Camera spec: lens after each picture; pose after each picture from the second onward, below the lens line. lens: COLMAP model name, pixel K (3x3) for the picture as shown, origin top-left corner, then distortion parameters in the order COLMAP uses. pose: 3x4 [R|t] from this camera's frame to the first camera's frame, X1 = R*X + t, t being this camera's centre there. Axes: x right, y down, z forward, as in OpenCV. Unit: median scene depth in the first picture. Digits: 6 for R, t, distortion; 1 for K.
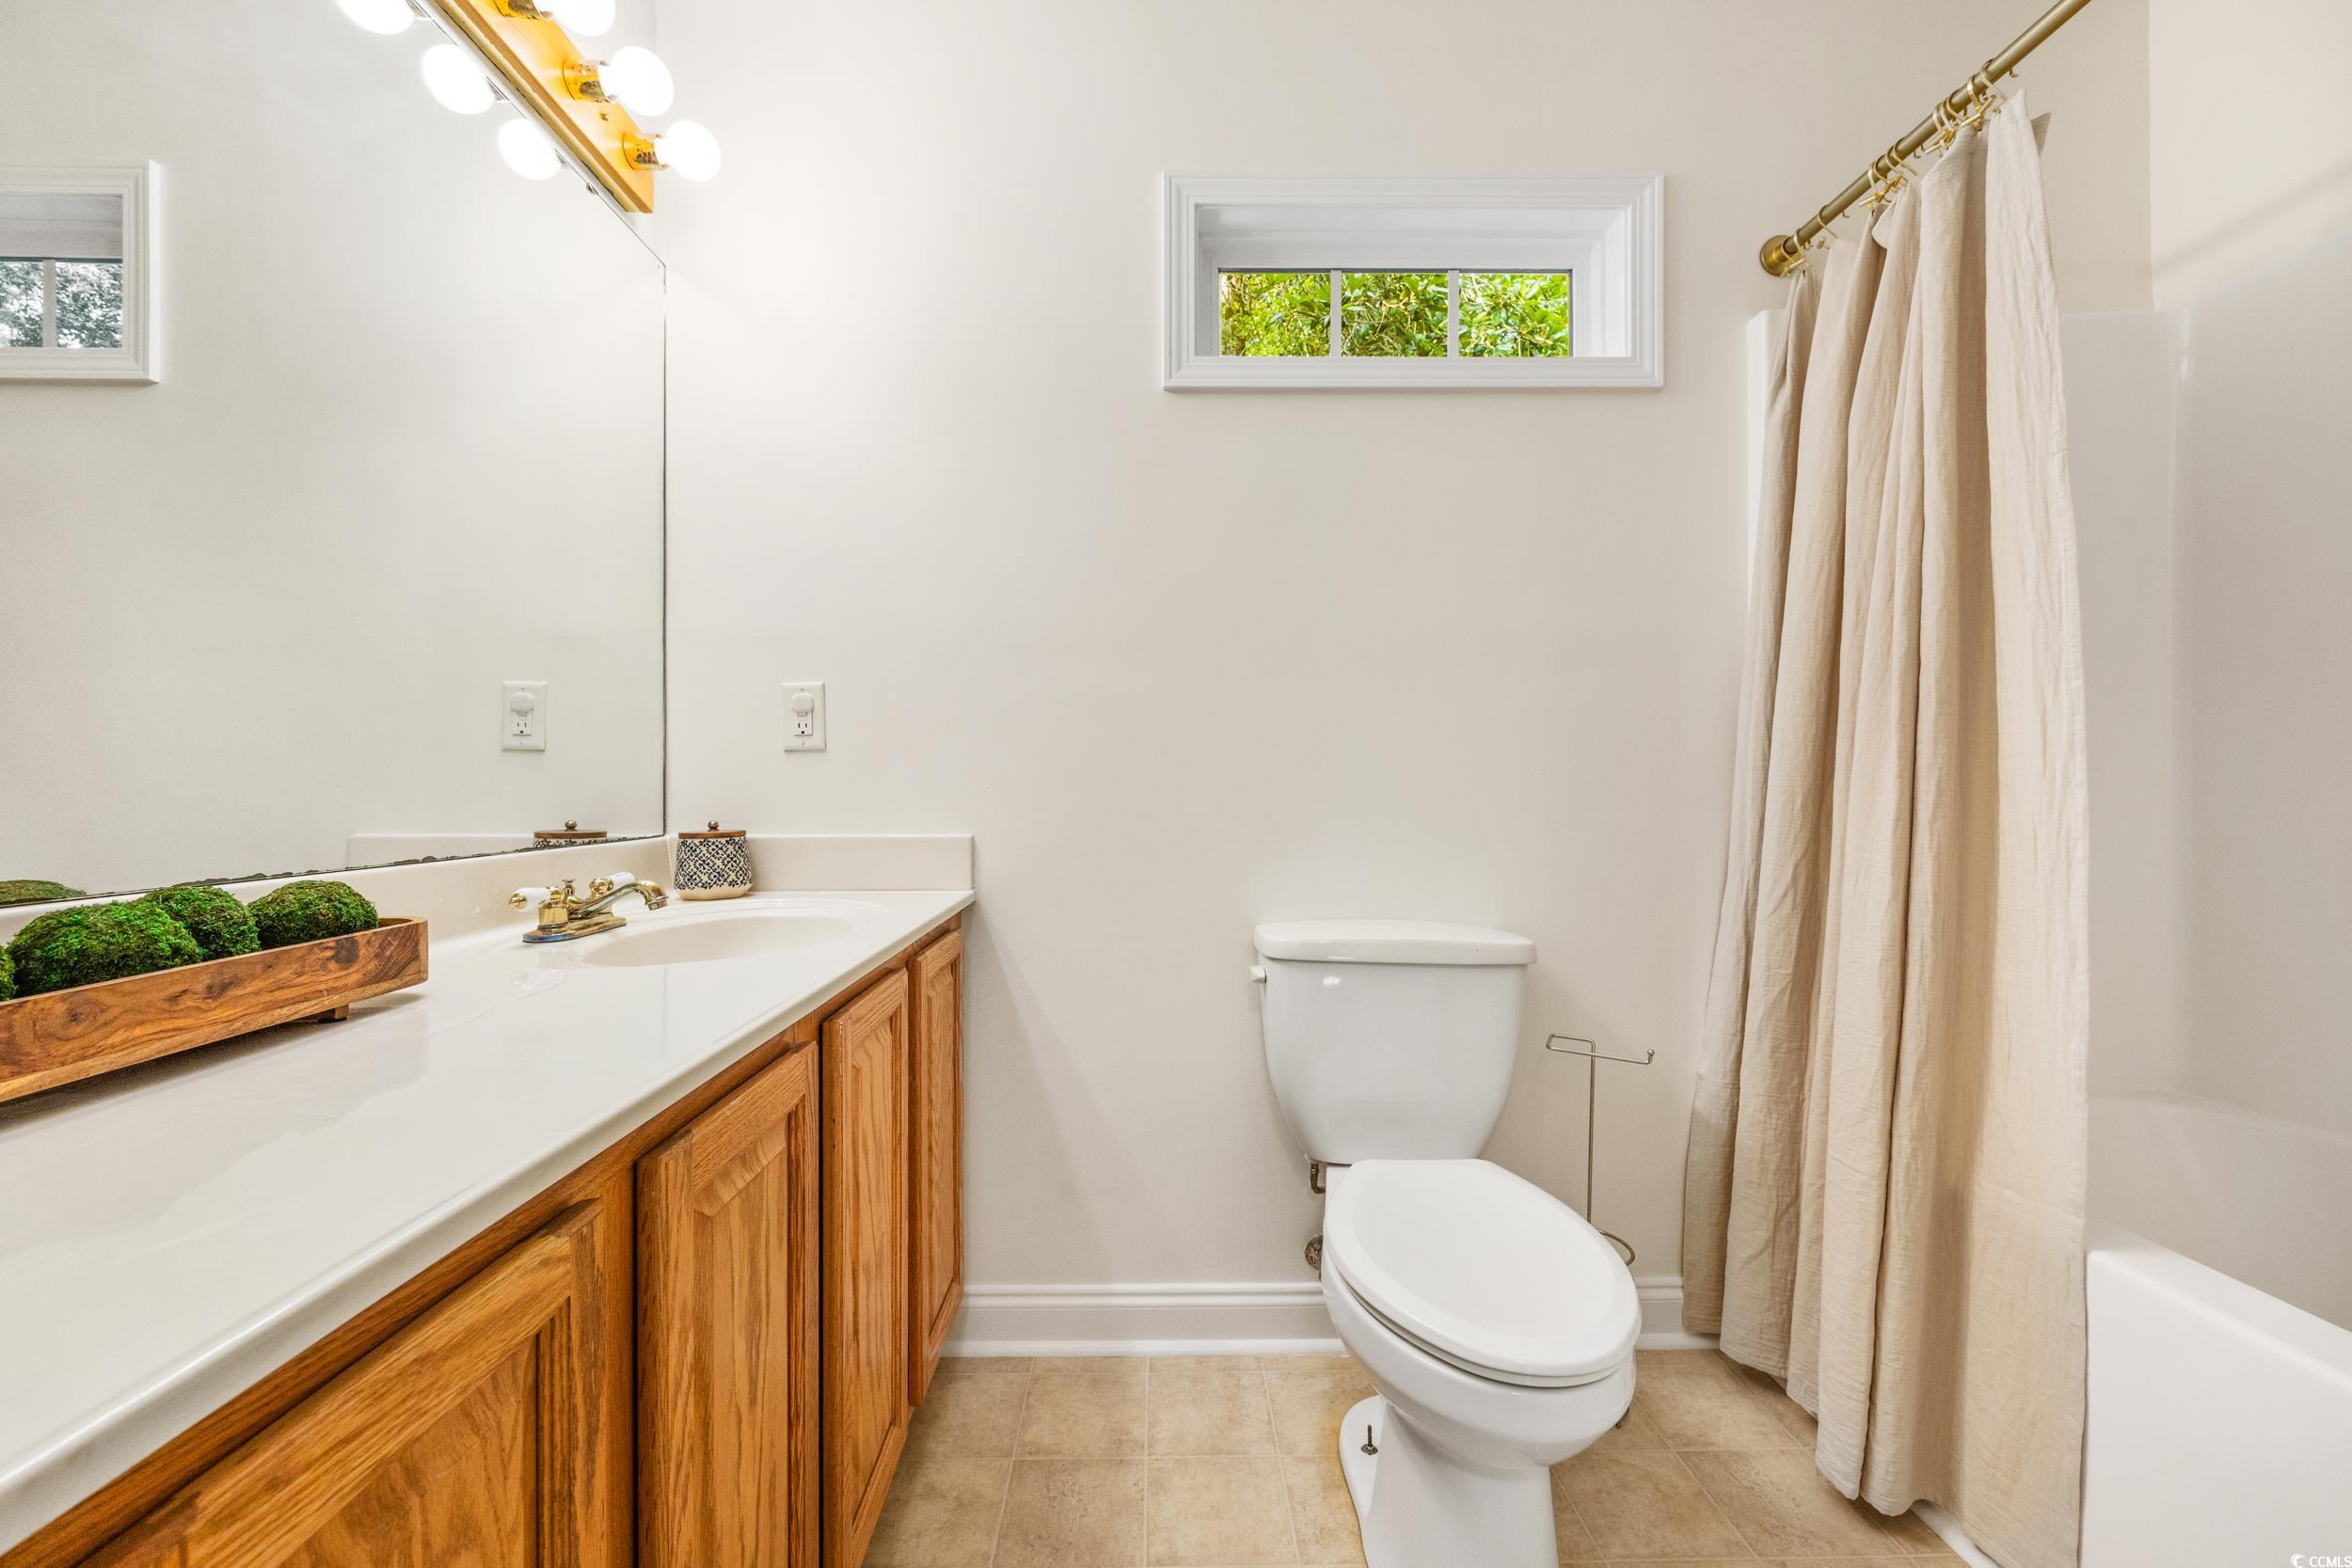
lens RADIAL K [[924.5, 0, 1167.2], [0, 924.5, 777.6], [0, 0, 1]] dist [-0.000542, 0.000455]
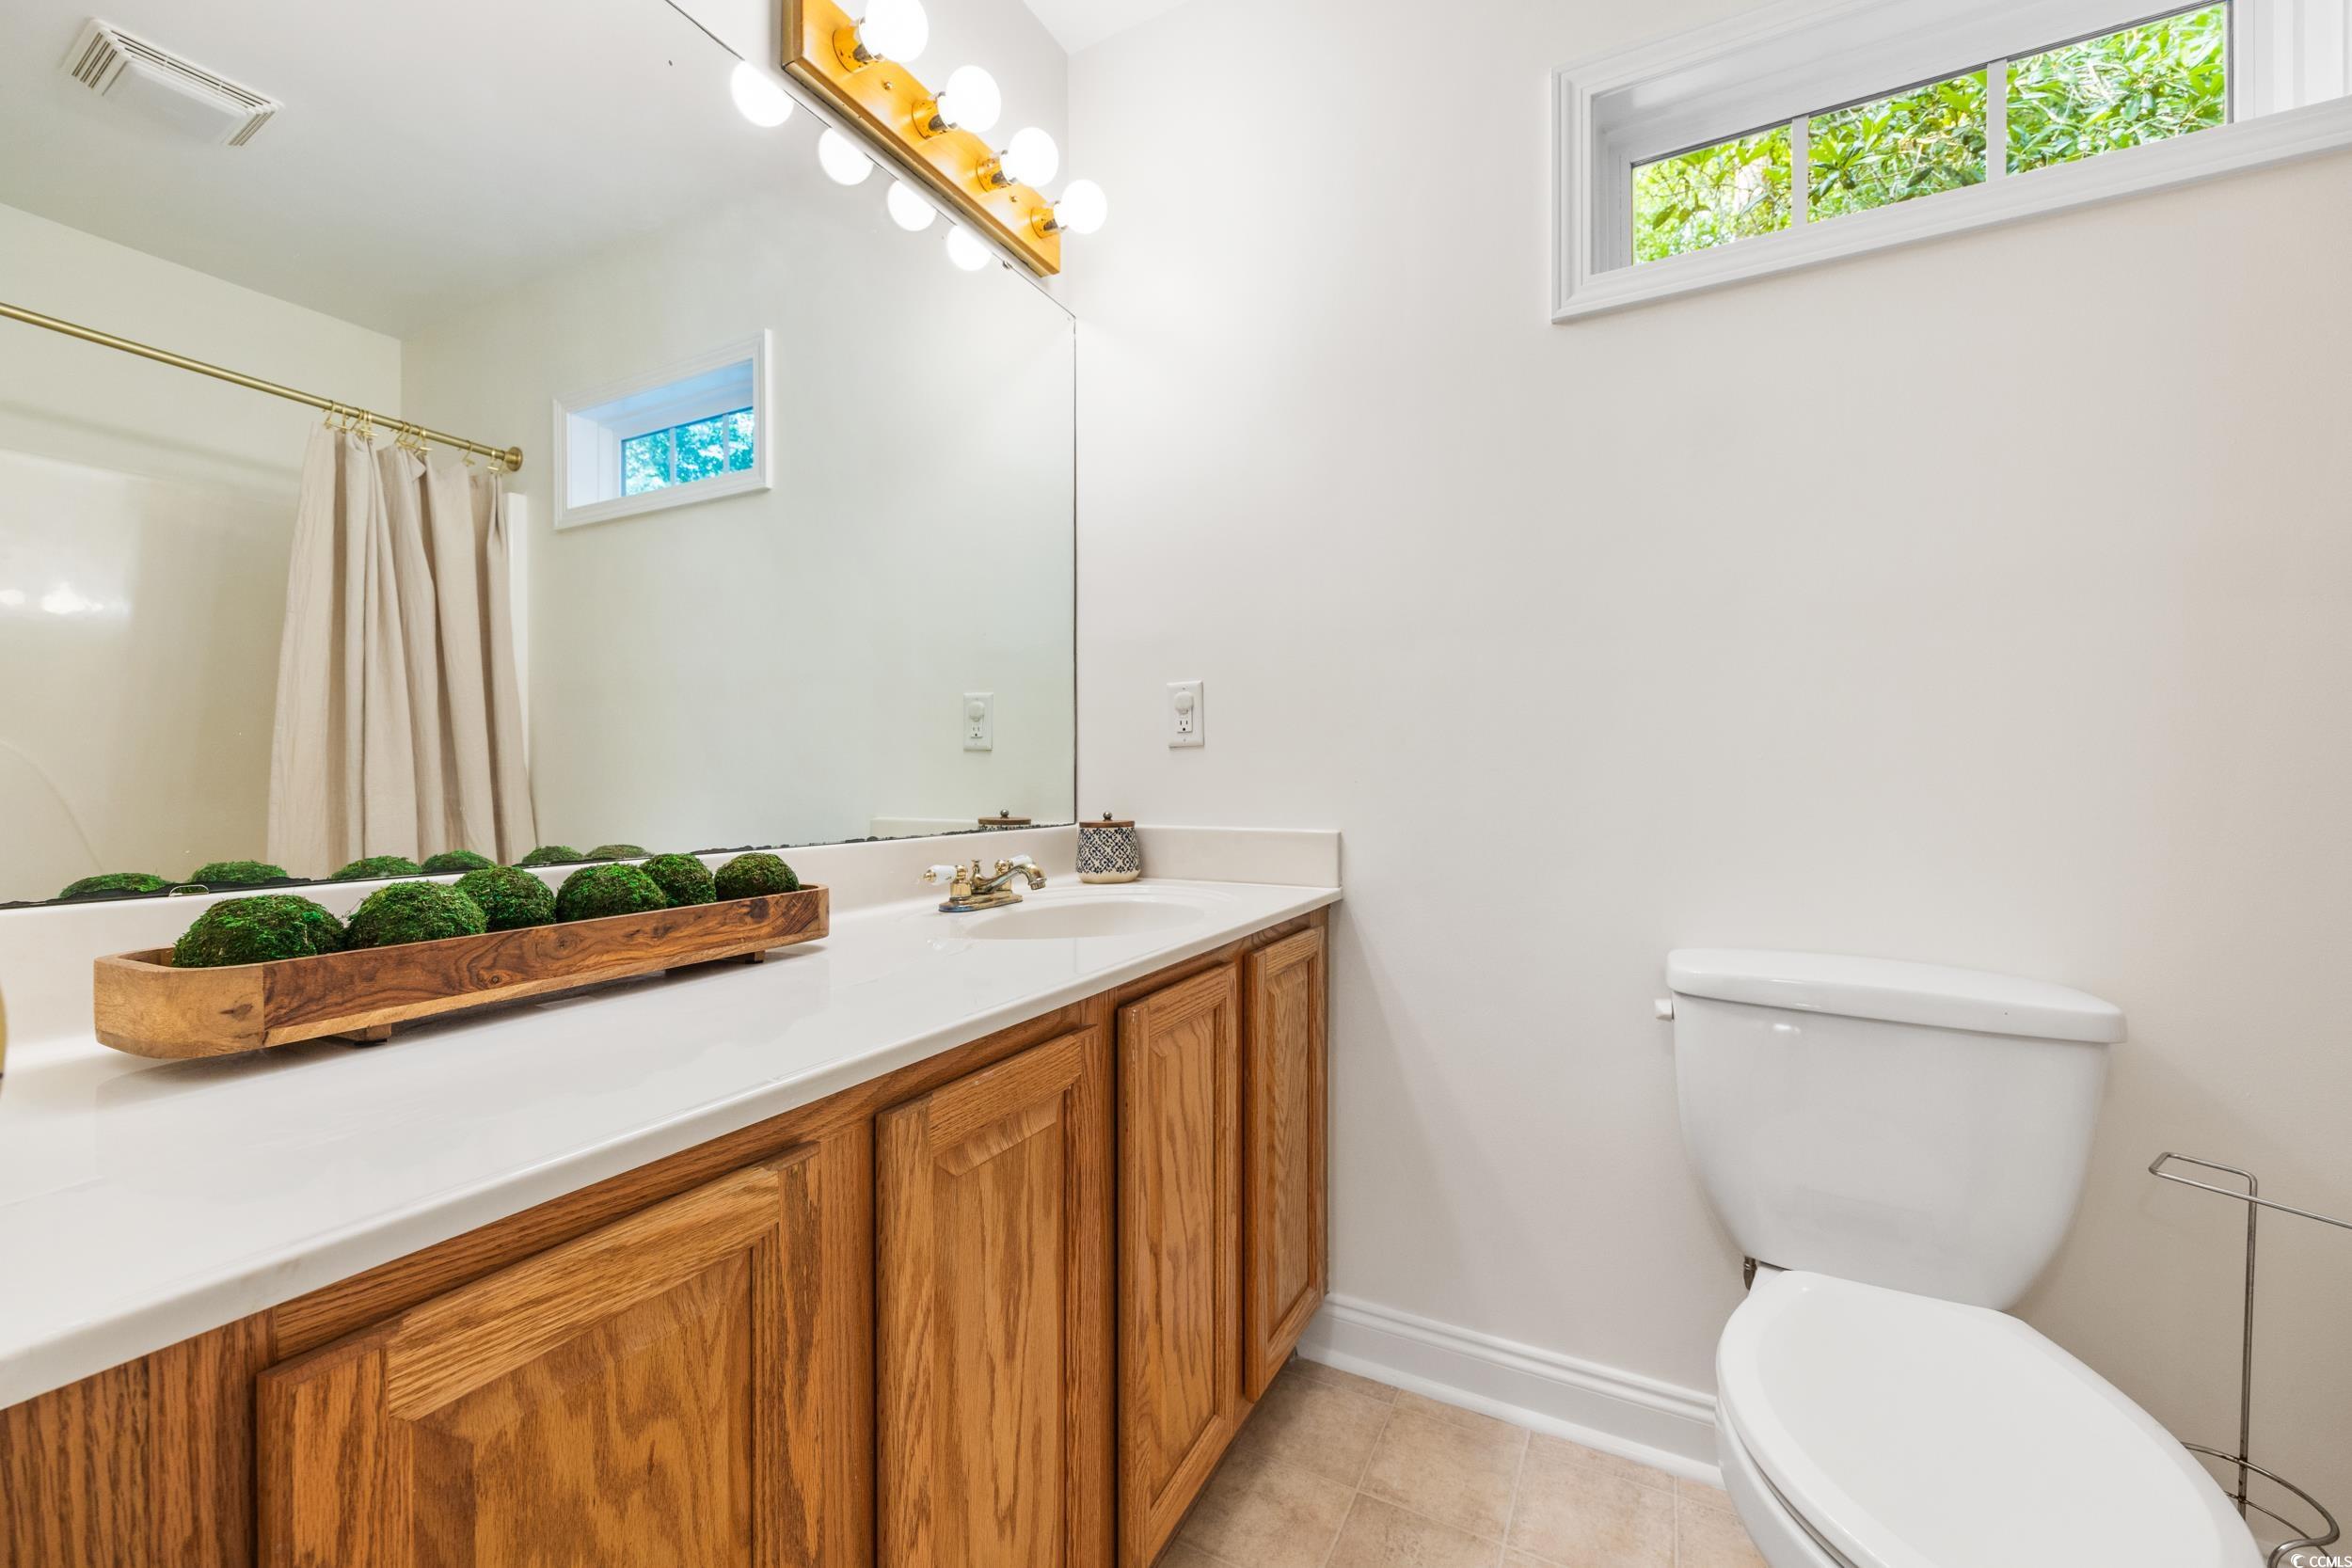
lens RADIAL K [[924.5, 0, 1167.2], [0, 924.5, 777.6], [0, 0, 1]] dist [-0.000542, 0.000455]
pose [[0.877783, -0.000457, -0.479059, 0.129095], [0.003330, 0.999981, 0.005148, 0.000835], [0.479048, -0.006114, 0.877768, 0.087747]]
